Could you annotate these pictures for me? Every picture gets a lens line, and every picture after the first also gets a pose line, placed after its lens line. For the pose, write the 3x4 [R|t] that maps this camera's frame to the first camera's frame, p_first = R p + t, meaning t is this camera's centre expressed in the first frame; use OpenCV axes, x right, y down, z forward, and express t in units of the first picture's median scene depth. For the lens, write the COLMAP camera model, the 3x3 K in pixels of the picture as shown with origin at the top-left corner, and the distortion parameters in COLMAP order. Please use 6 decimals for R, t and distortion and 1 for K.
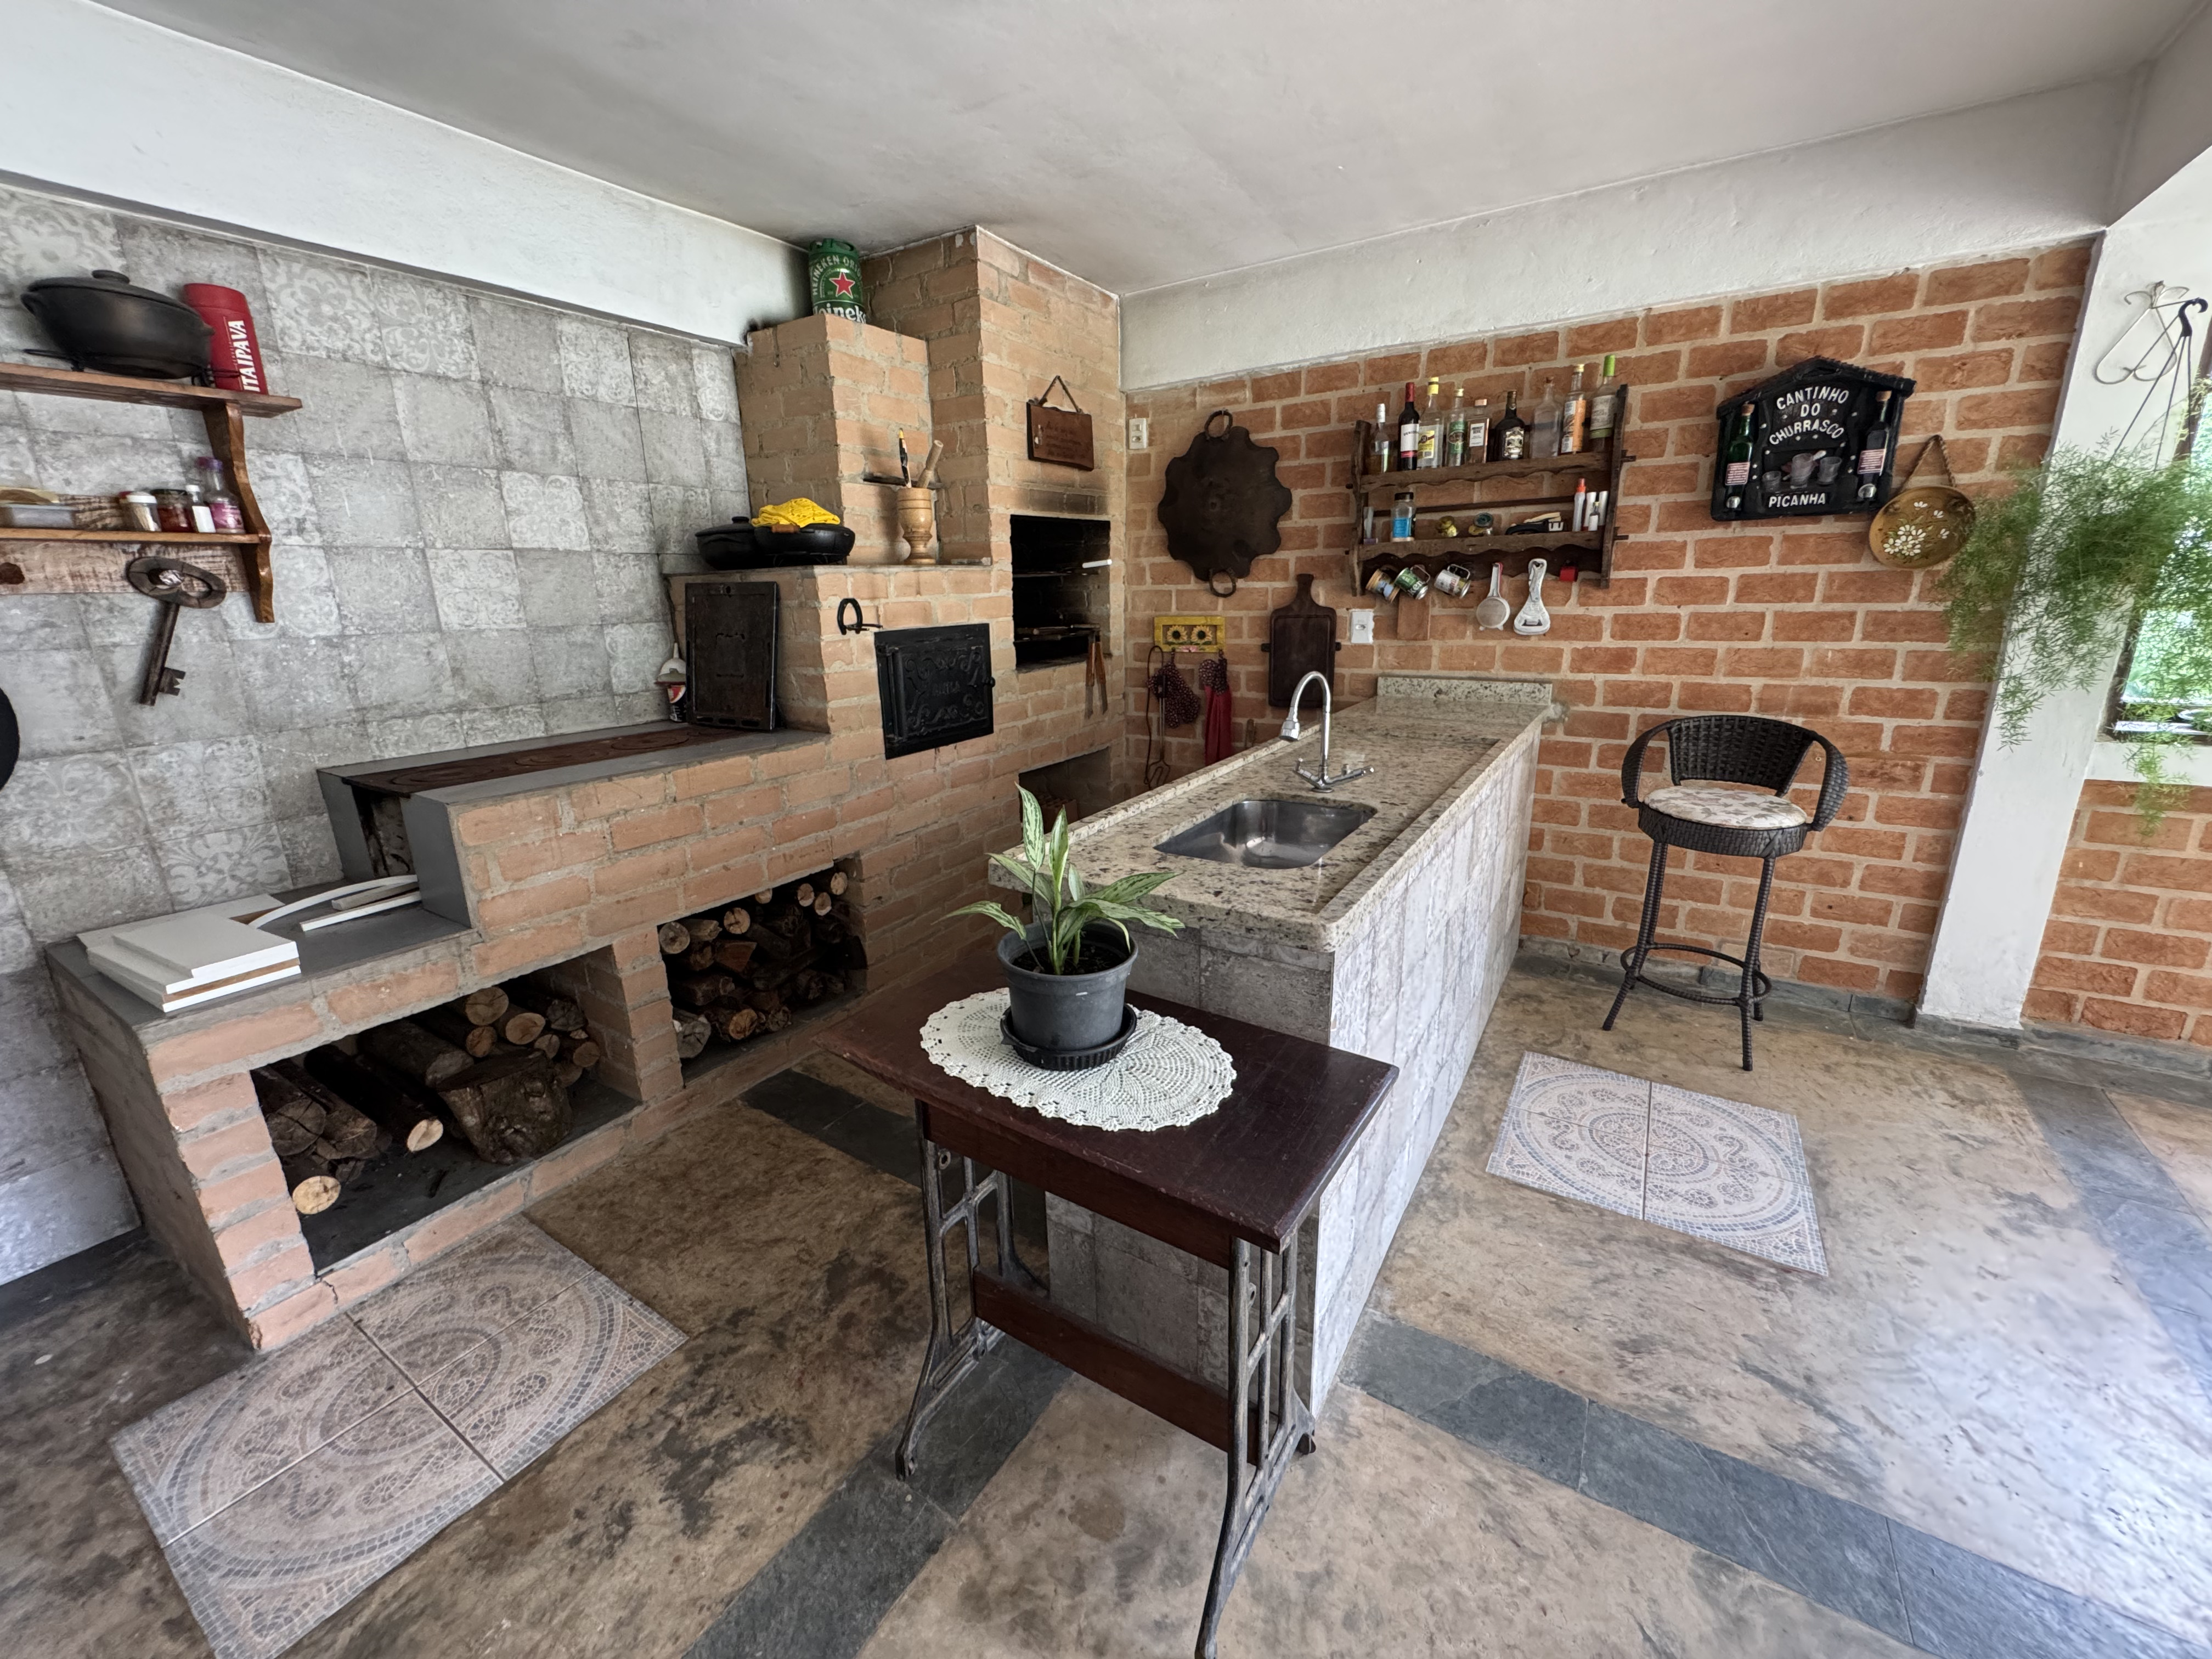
lens RADIAL K [[885.6, 0, 1106.2], [0, 885.6, 823.8], [0, 0, 1]] dist [-0.003129, 0.000186]
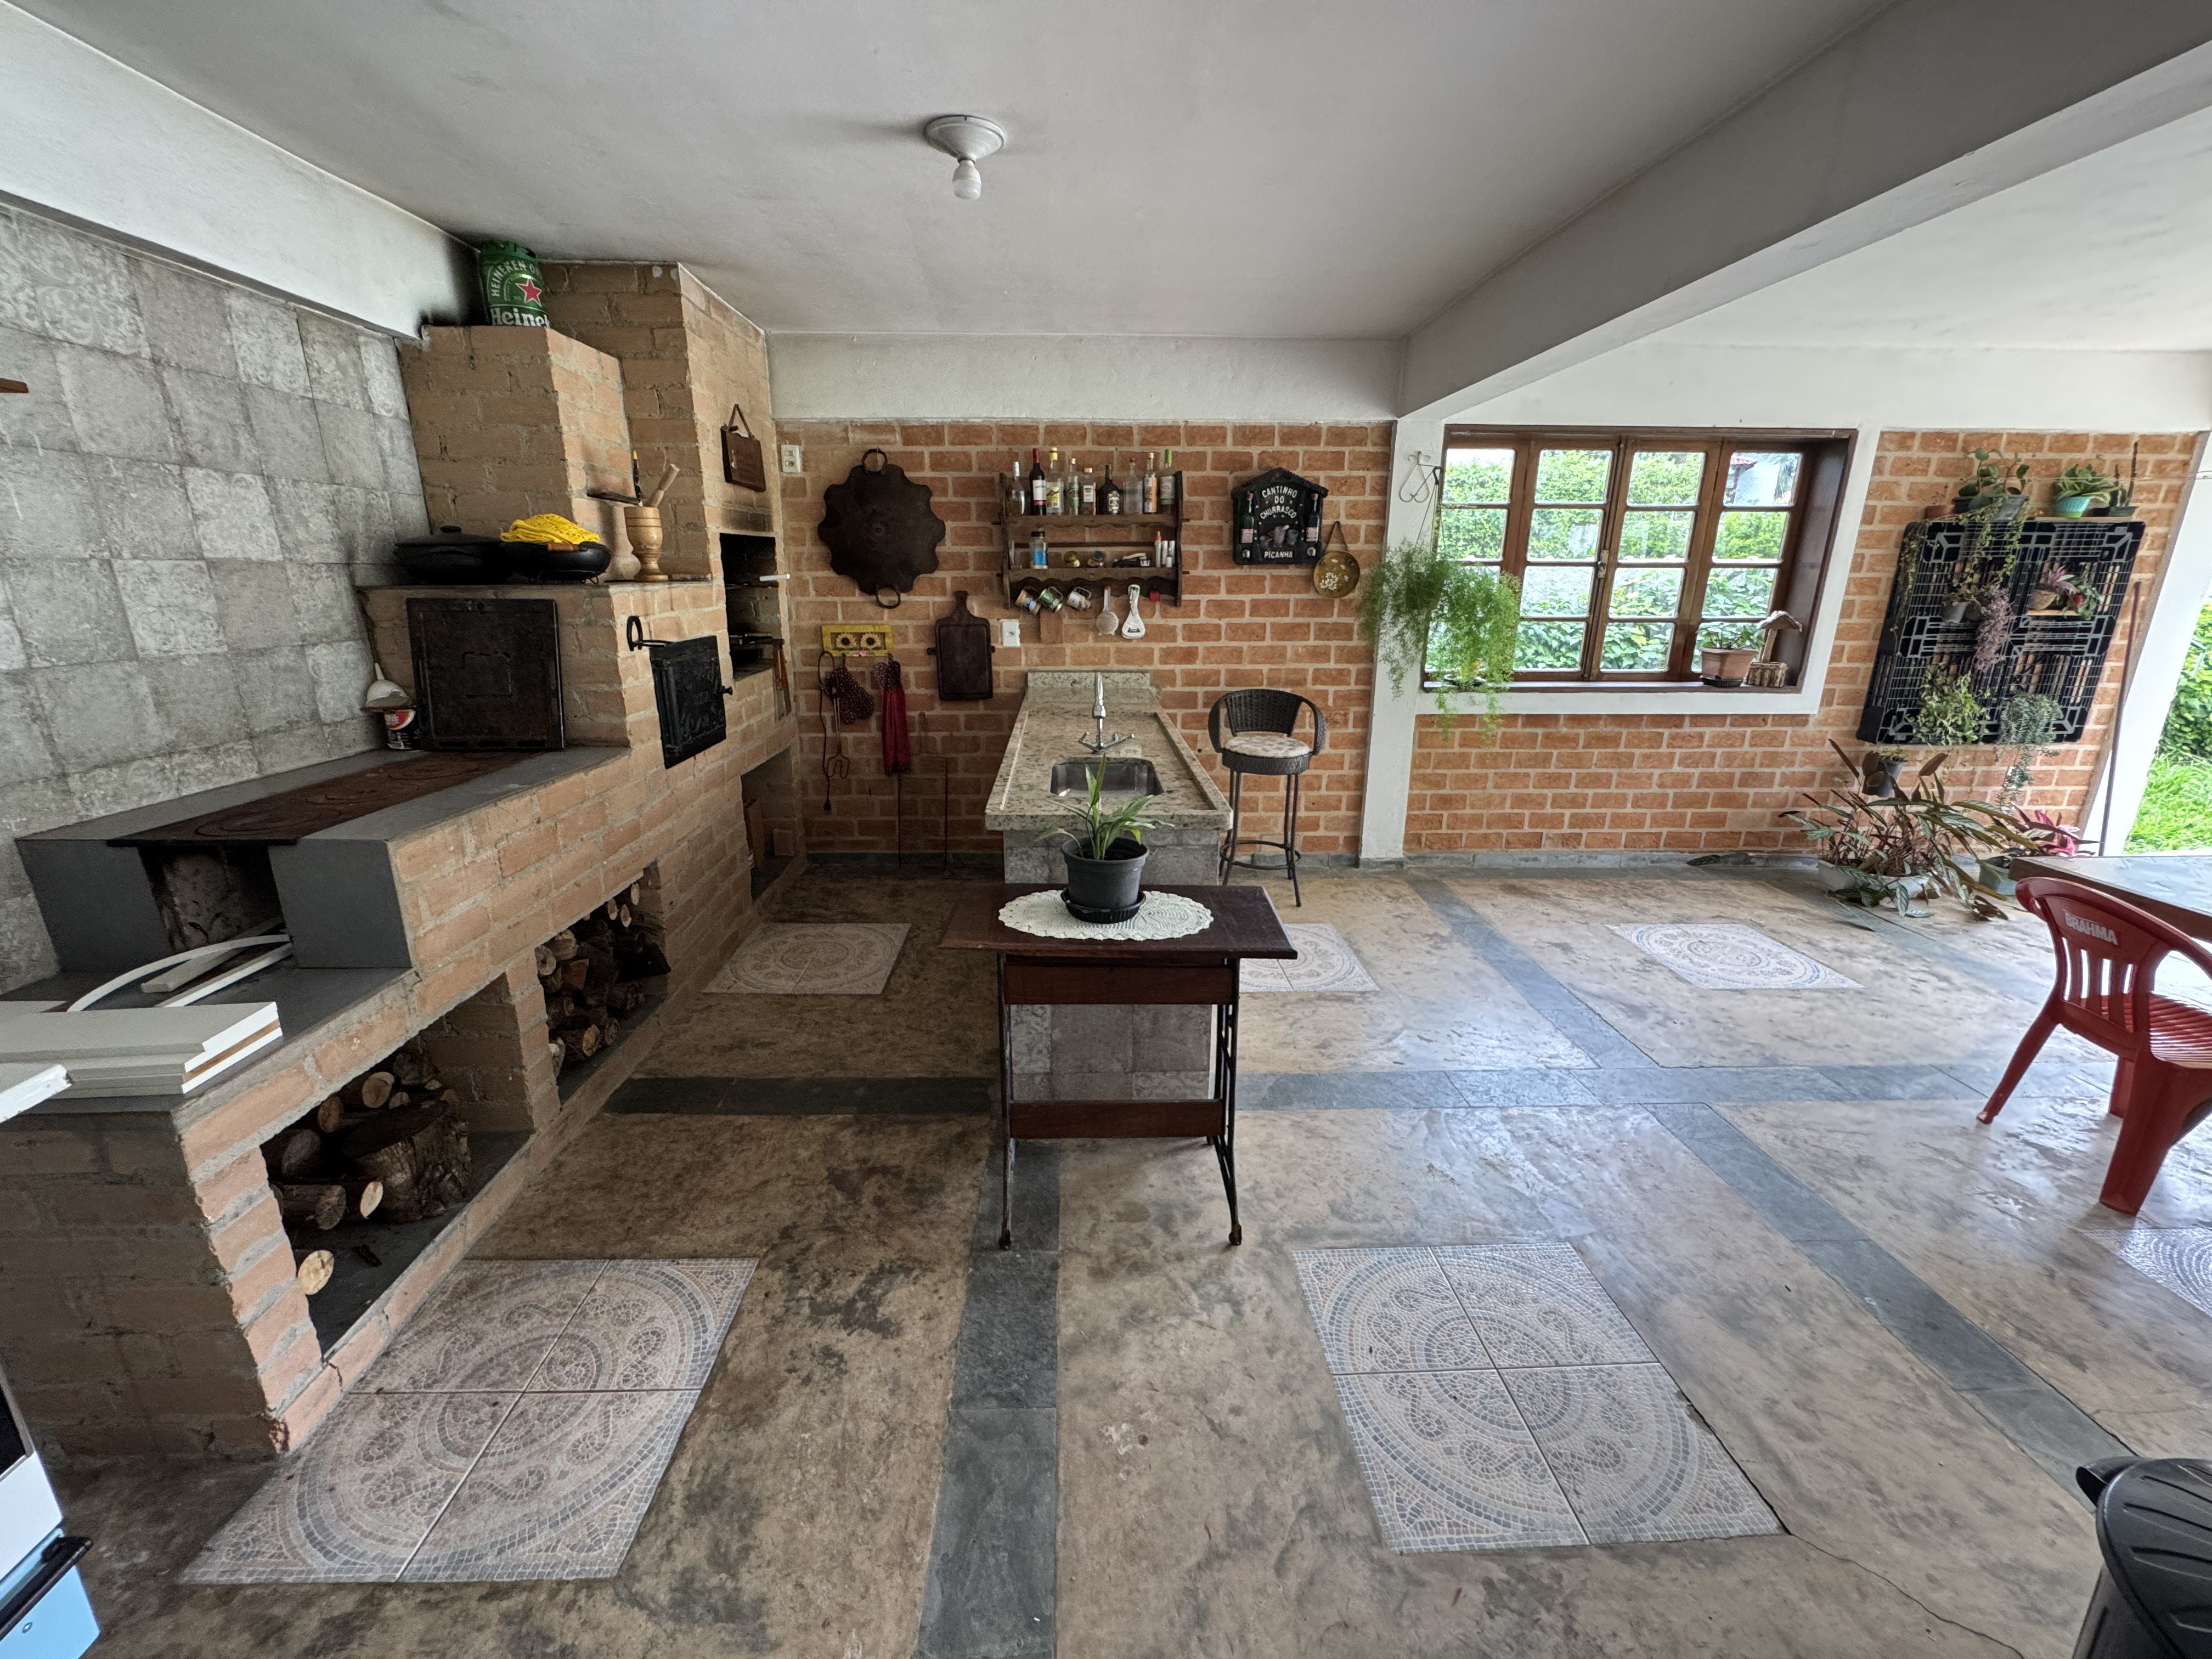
lens RADIAL K [[885.6, 0, 1107.0], [0, 885.6, 822.2], [0, 0, 1]] dist [-0.003129, 0.000186]
pose [[0.825017, -0.129061, 0.550173, -0.437183], [0.126229, 0.991060, 0.043197, 0.010867], [-0.550829, 0.033810, 0.833933, -0.165168]]
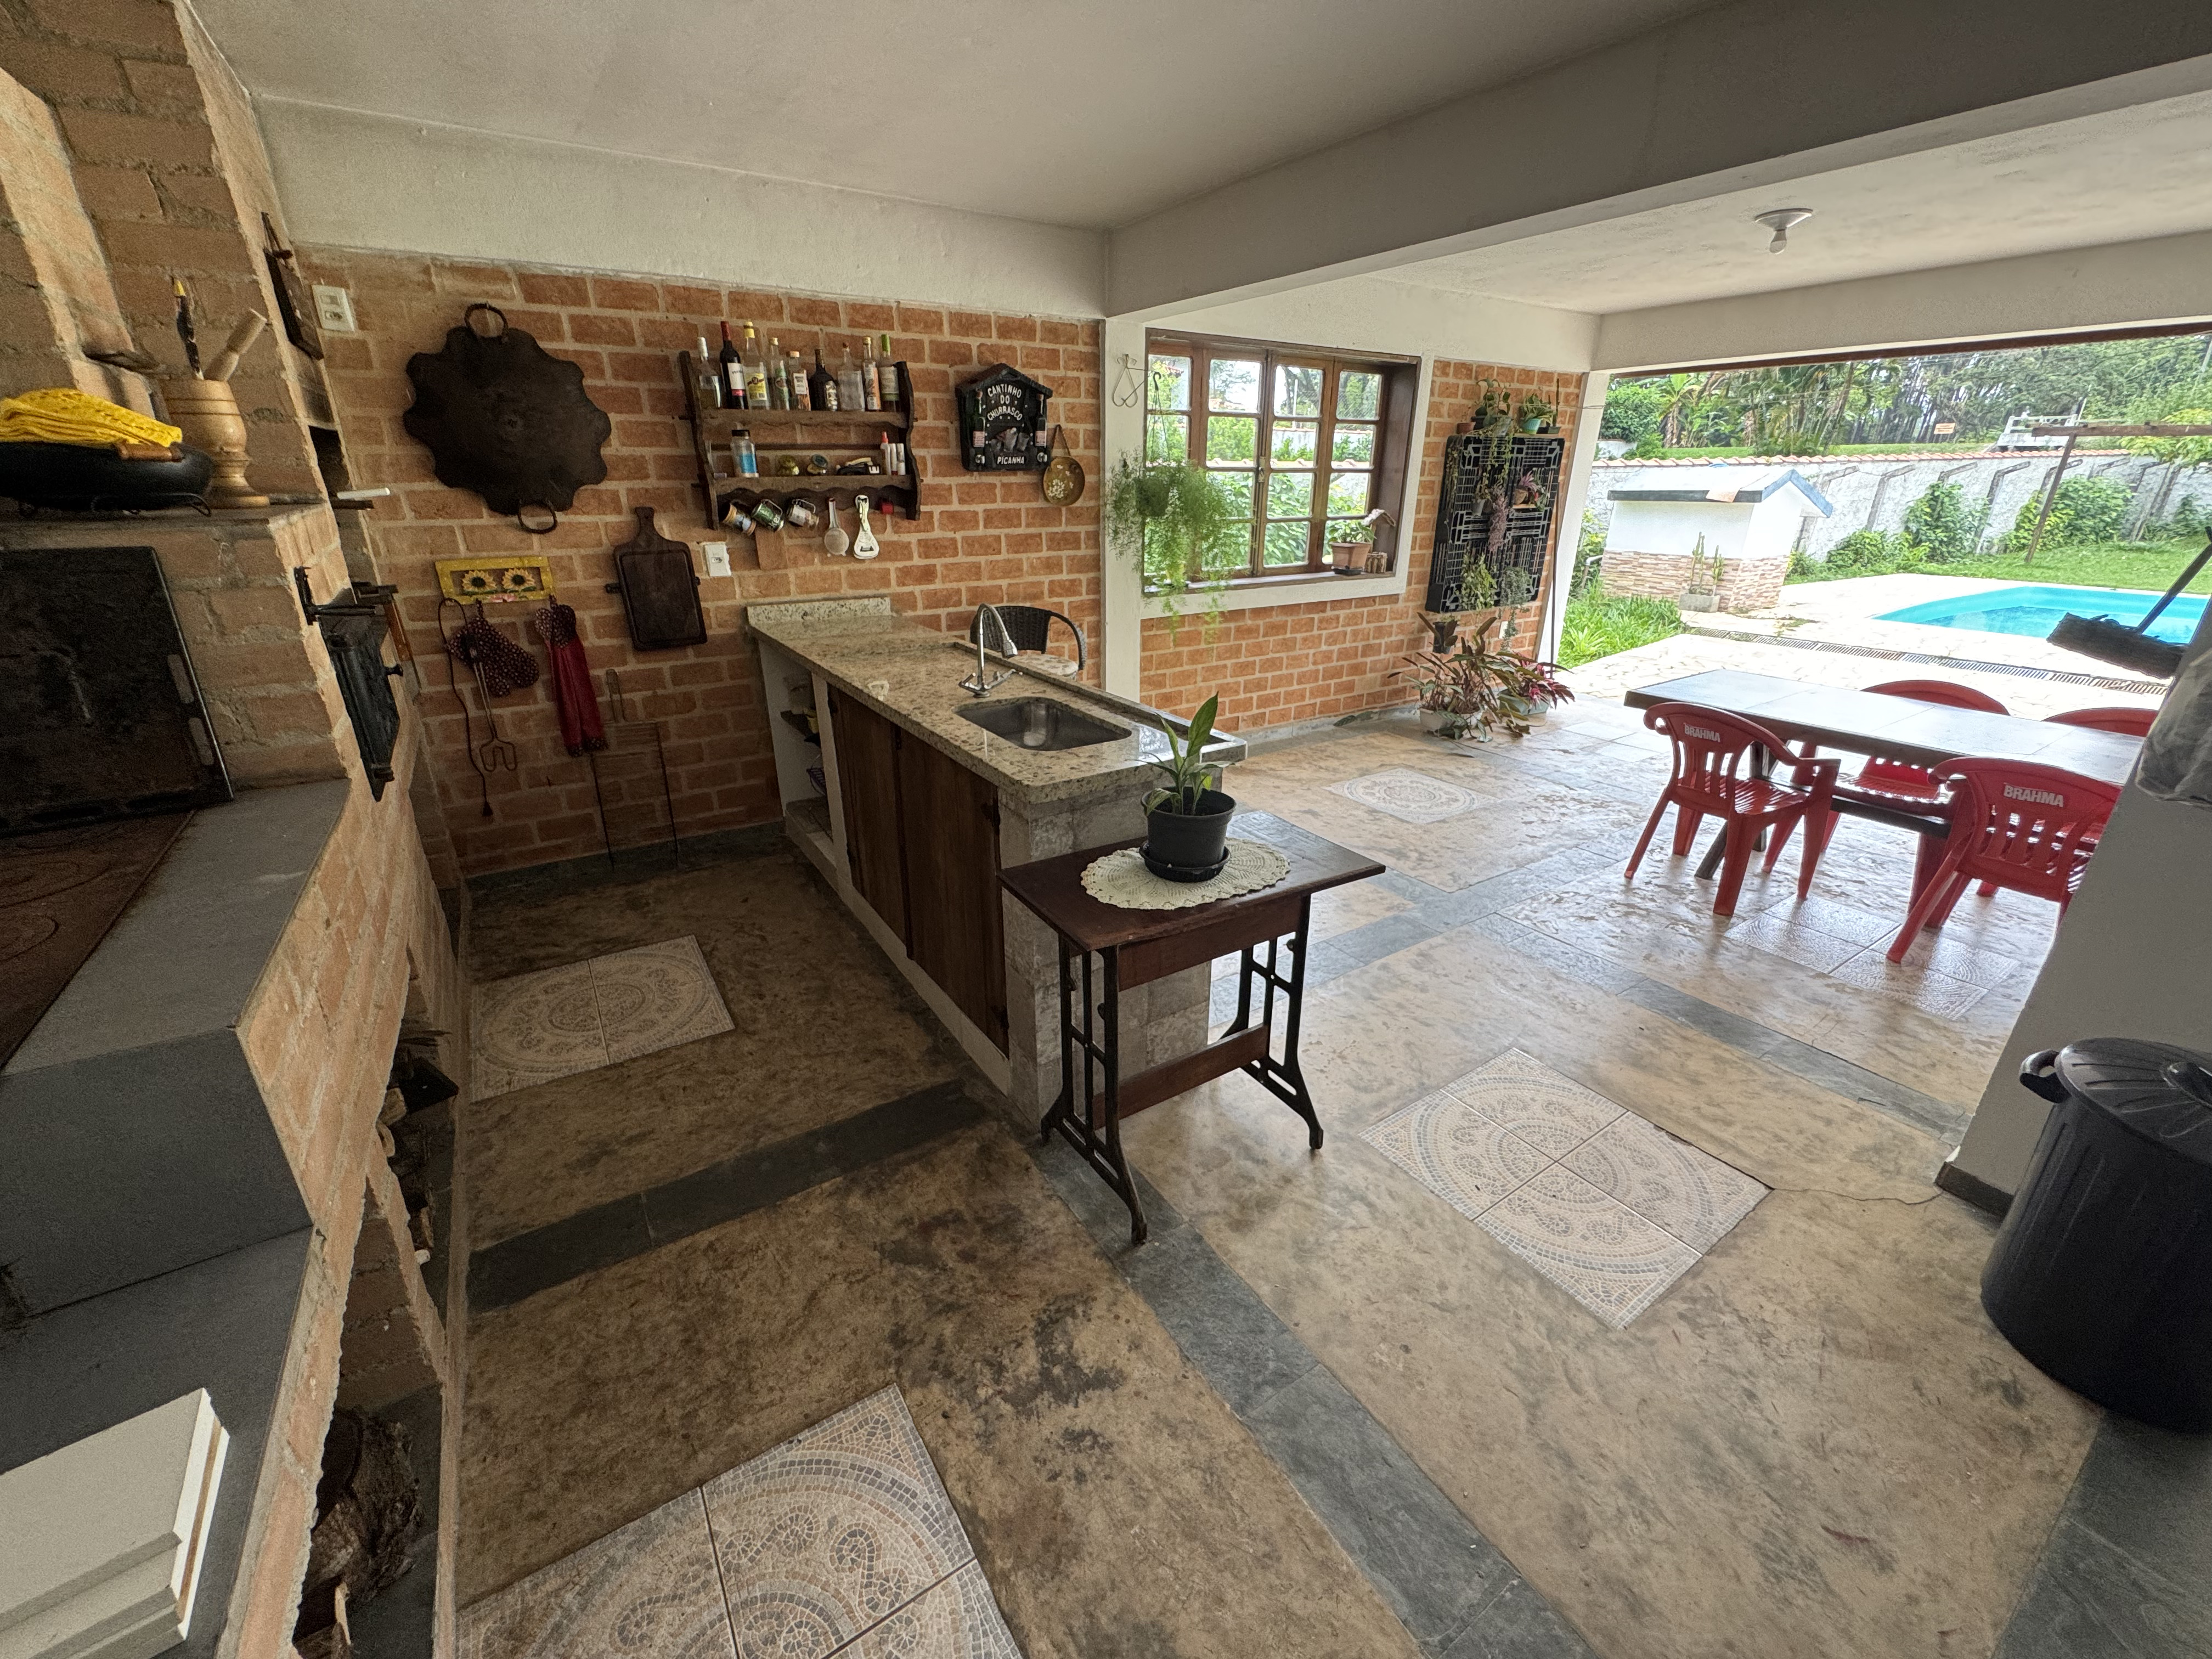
lens RADIAL K [[885.6, 0, 1106.5], [0, 885.6, 821.7], [0, 0, 1]] dist [-0.003129, 0.000186]
pose [[0.414985, -0.313075, 0.854267, -0.656555], [0.226089, 0.944965, 0.236485, -0.100502], [-0.881289, 0.095003, 0.462929, 0.206647]]
